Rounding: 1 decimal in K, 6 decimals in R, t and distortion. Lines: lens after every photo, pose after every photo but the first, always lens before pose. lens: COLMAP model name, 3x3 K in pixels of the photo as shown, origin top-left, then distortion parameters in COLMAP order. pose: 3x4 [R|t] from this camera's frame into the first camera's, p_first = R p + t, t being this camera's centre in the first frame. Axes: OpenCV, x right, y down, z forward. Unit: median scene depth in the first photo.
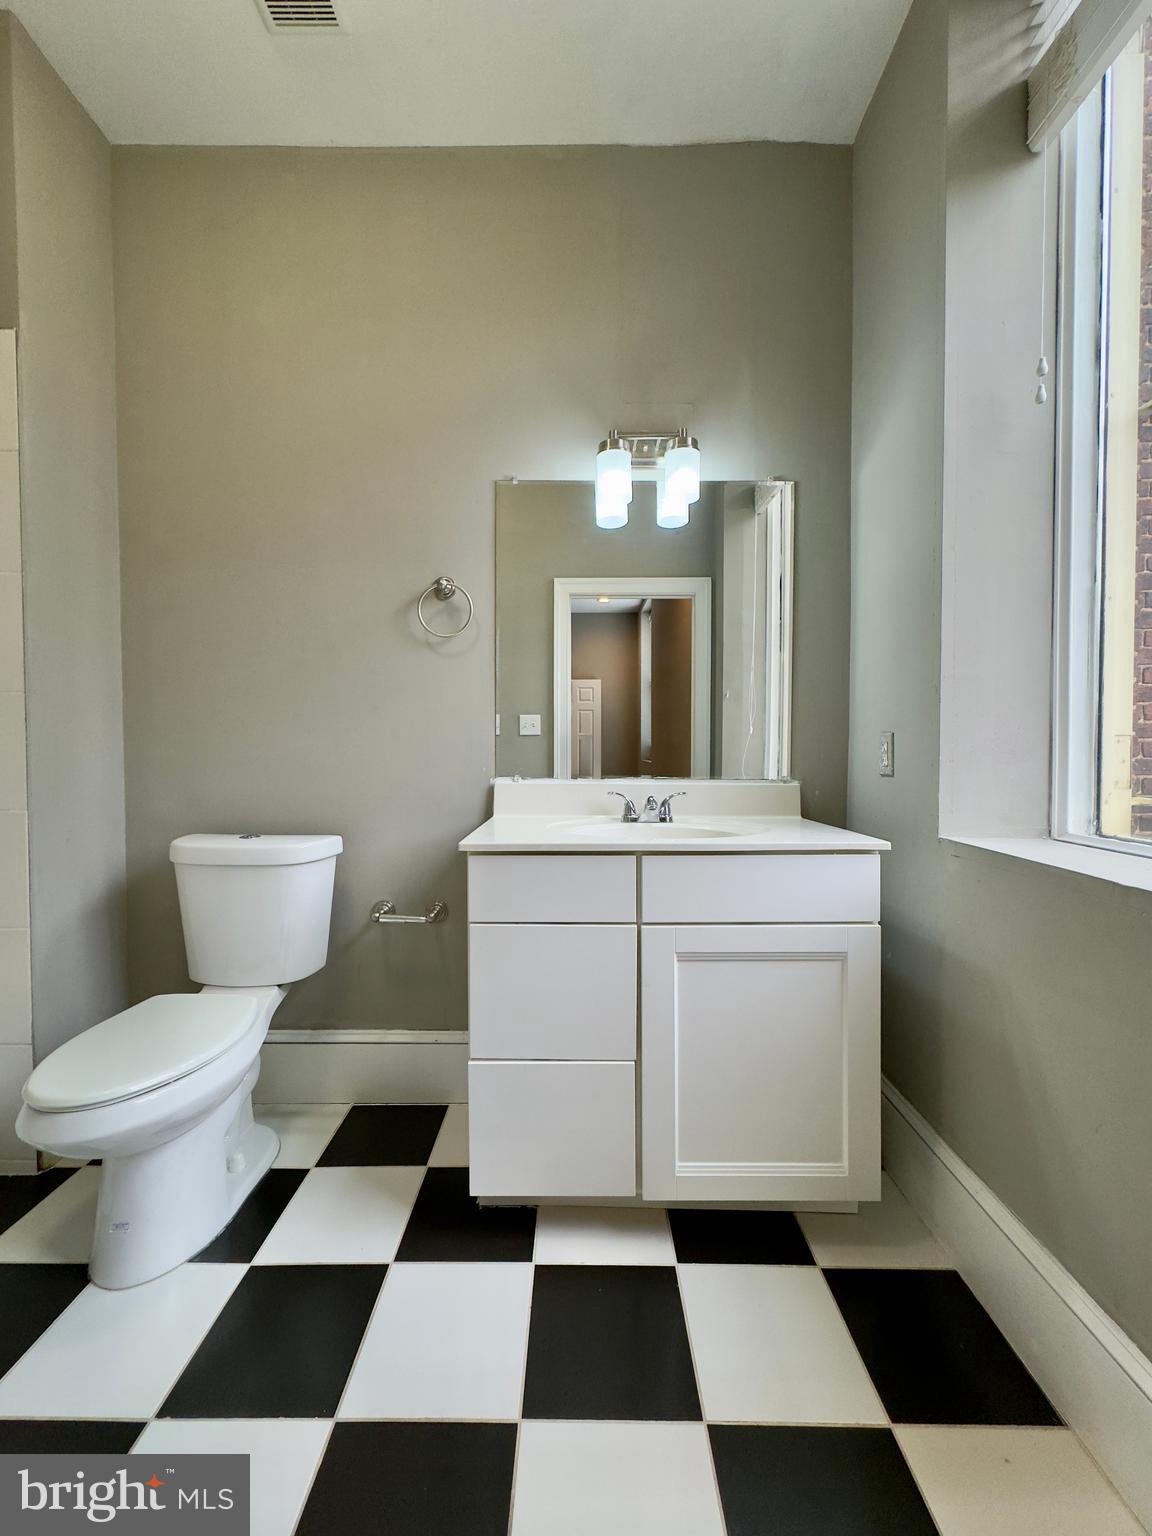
lens RADIAL K [[611.8, 0, 572.5], [0, 611.8, 763.3], [0, 0, 1]] dist [0.001834, -0.000593]
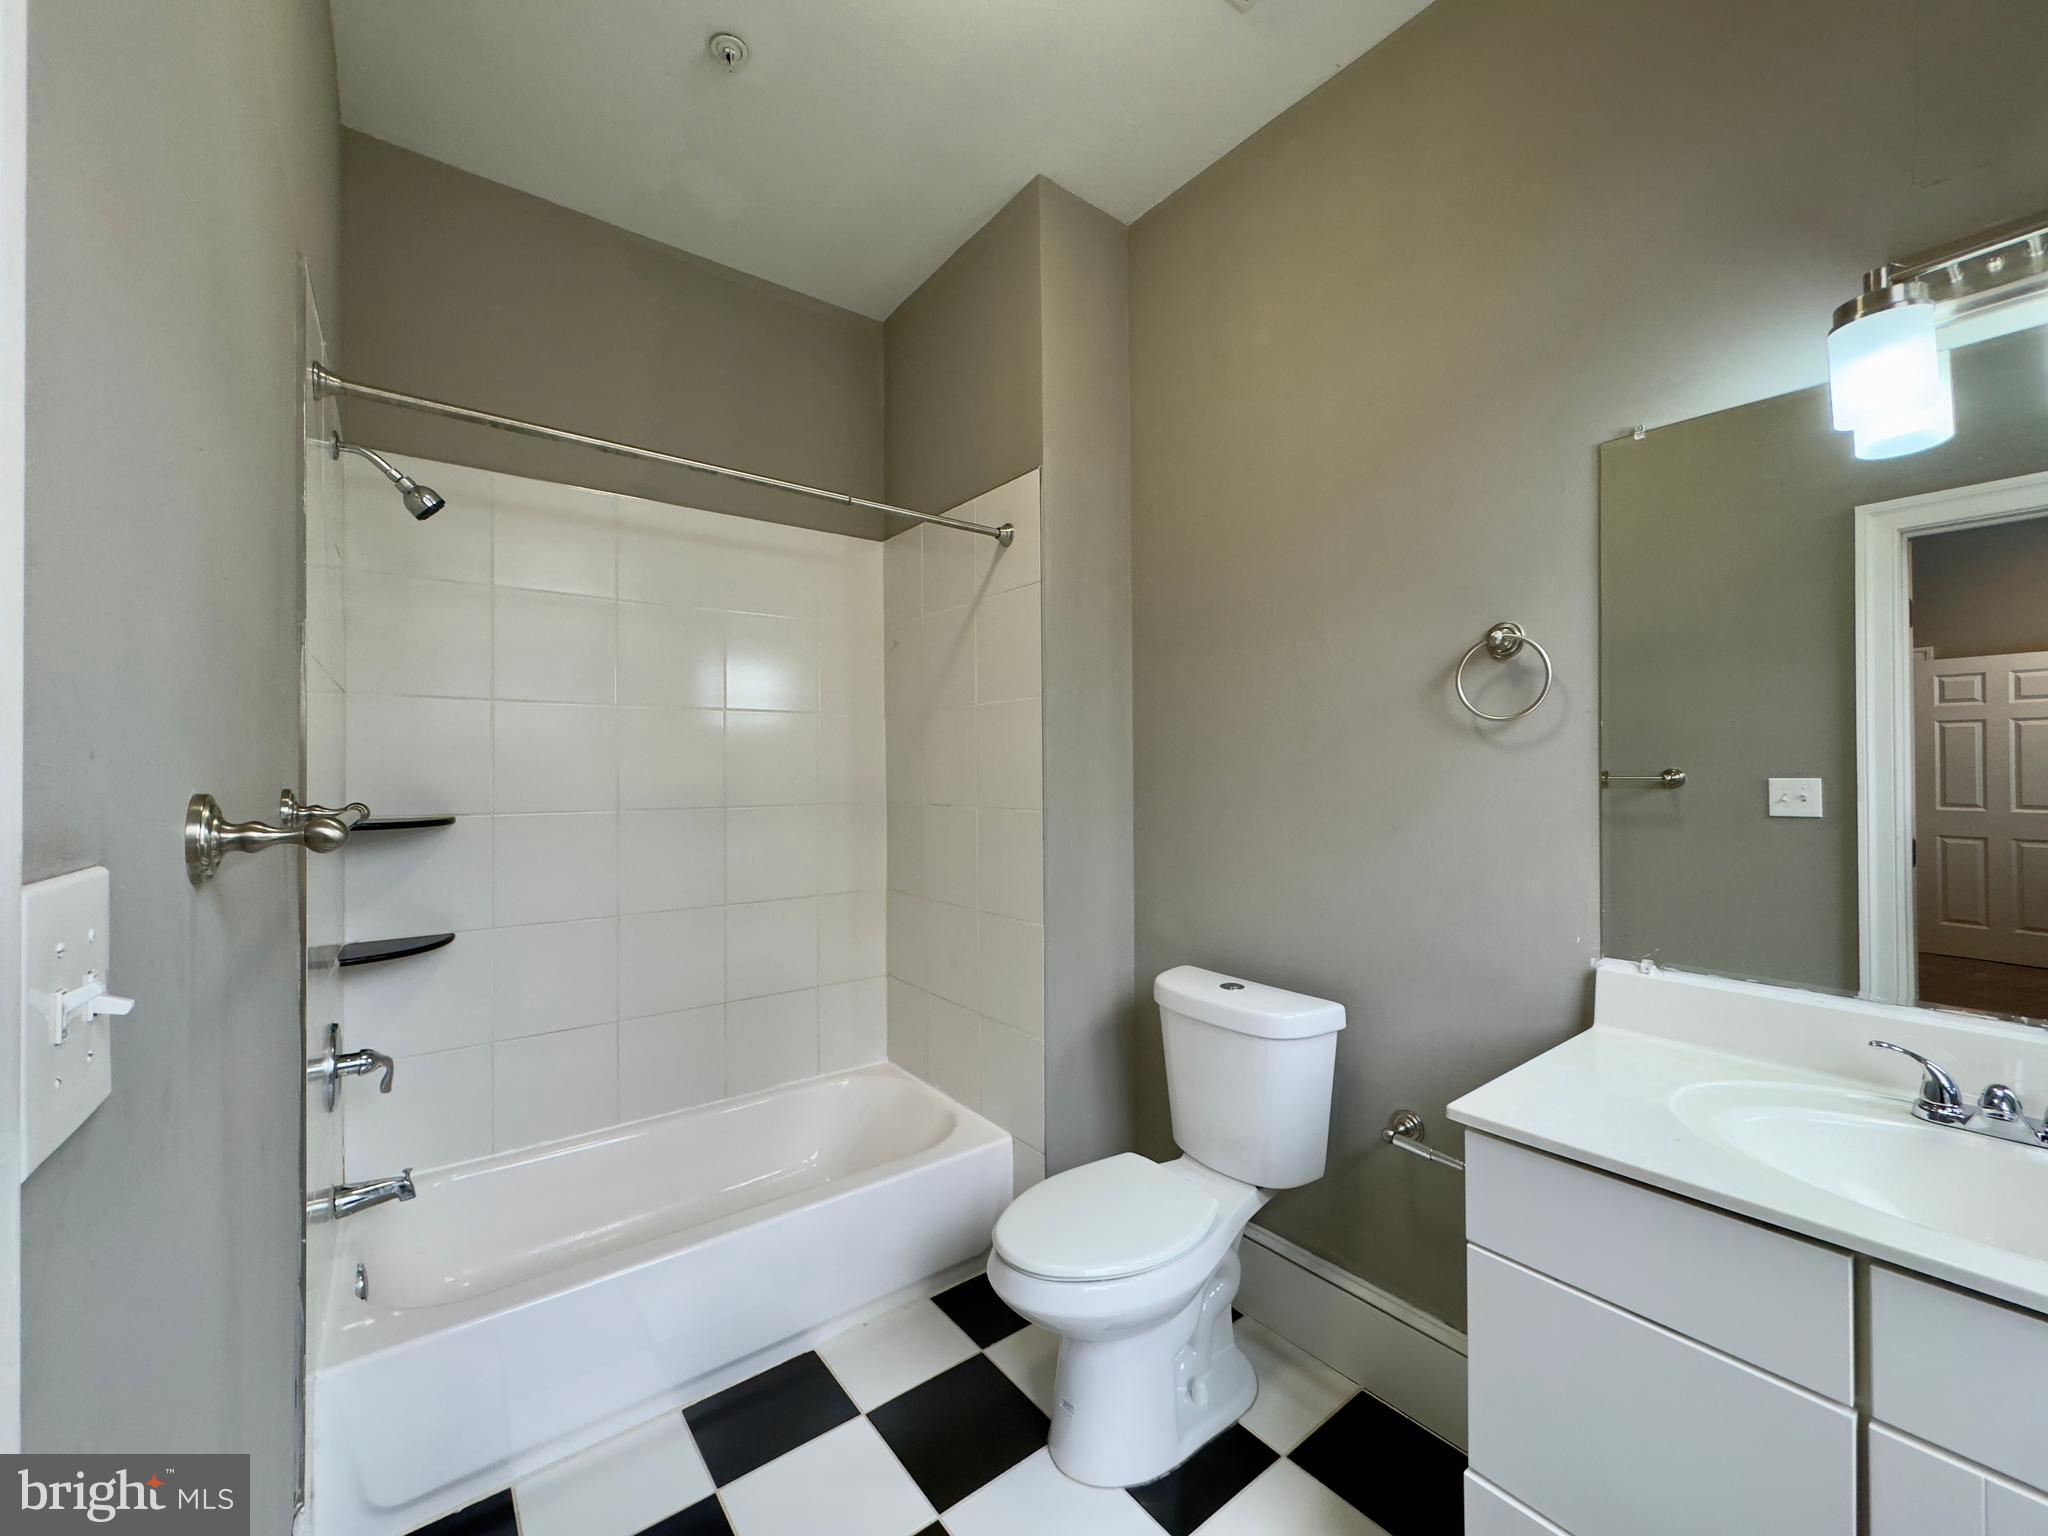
lens RADIAL K [[815.7, 0, 1020.9], [0, 815.7, 768.9], [0, 0, 1]] dist [0.001834, -0.000593]
pose [[0.614333, -0.005402, -0.789028, 0.149868], [-0.008896, 0.999866, -0.013772, -0.143607], [0.788996, 0.015480, 0.614203, 0.102416]]
